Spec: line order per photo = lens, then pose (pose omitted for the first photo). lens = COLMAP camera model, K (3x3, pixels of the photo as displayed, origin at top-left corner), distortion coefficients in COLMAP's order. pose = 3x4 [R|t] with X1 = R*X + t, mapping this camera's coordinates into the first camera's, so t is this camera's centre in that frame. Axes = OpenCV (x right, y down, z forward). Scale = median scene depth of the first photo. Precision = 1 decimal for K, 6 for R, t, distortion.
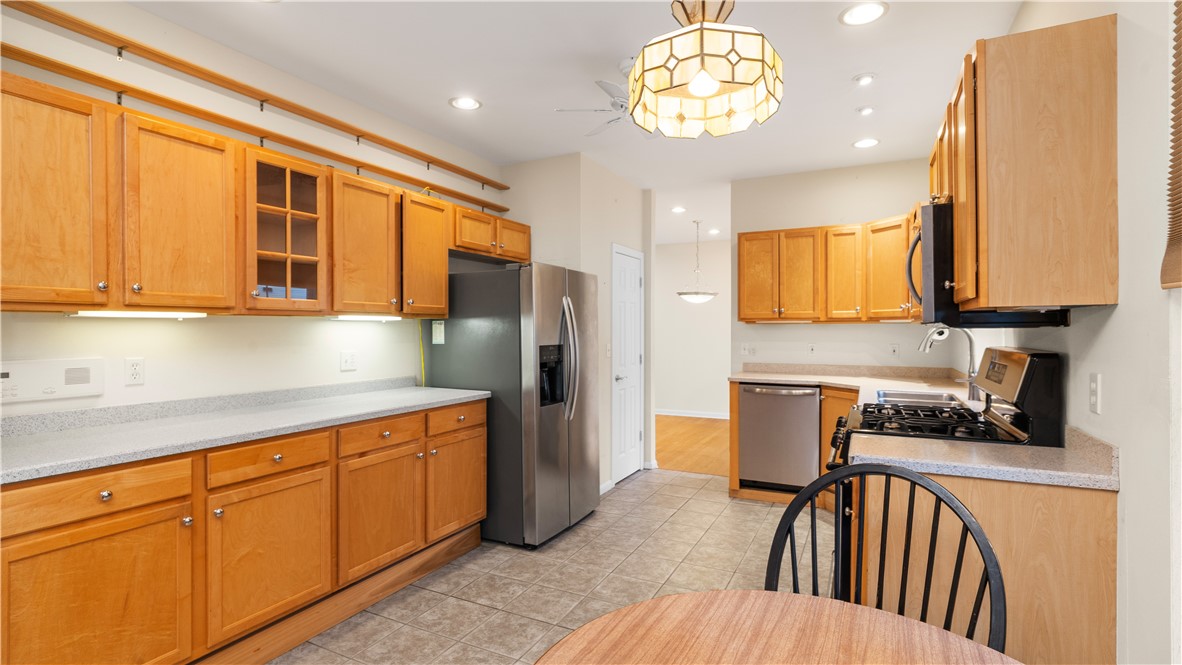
lens RADIAL K [[568.2, 0, 583.1], [0, 568.2, 331.2], [0, 0, 1]] dist [-0.010758, 0.007134]
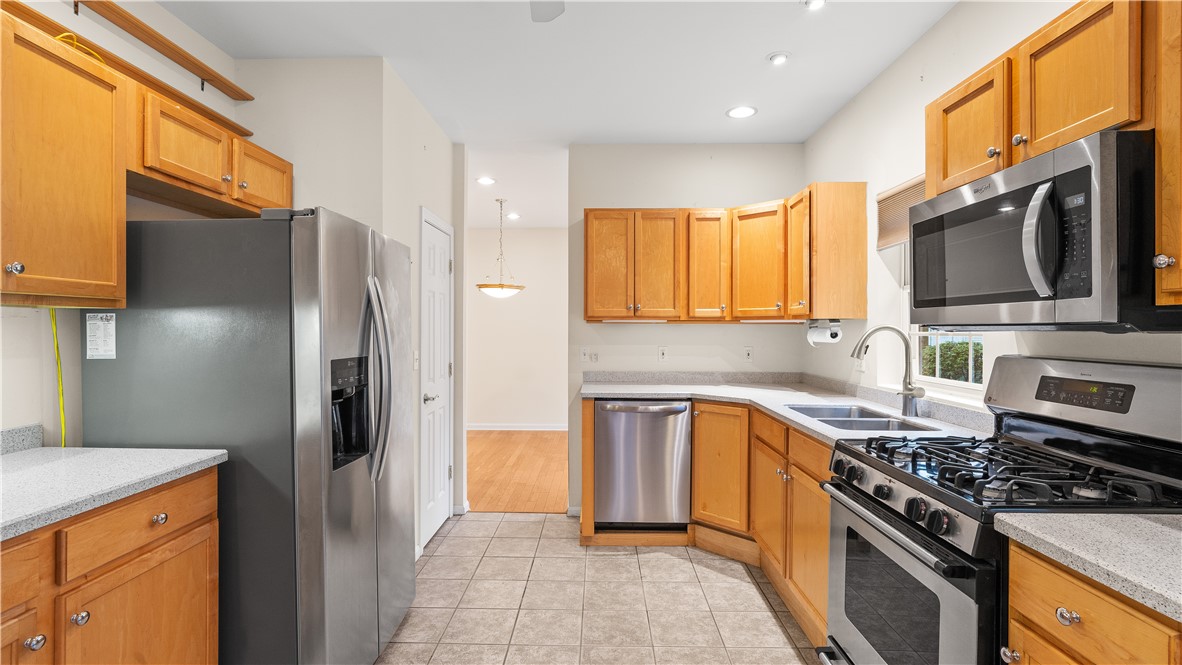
lens RADIAL K [[568.2, 0, 591.3], [0, 568.2, 330.0], [0, 0, 1]] dist [-0.010758, 0.007134]
pose [[0.900177, 0.001759, 0.435521, -0.073681], [-0.002035, 0.999998, 0.000168, -0.003869], [-0.435519, -0.001038, 0.900179, 0.321290]]
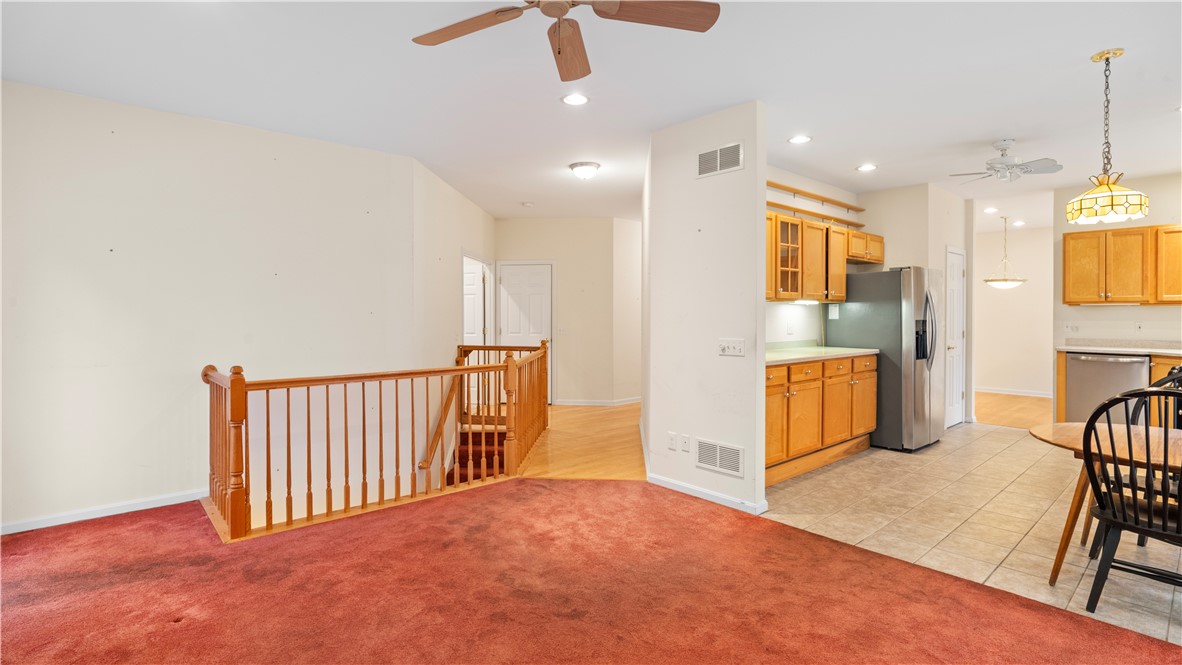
lens RADIAL K [[568.2, 0, 586.7], [0, 568.2, 317.6], [0, 0, 1]] dist [-0.010758, 0.007134]
pose [[0.932556, 0.004273, -0.361000, -0.290689], [-0.003539, 0.999990, 0.002695, 0.014537], [0.361008, -0.001236, 0.932562, -0.614957]]
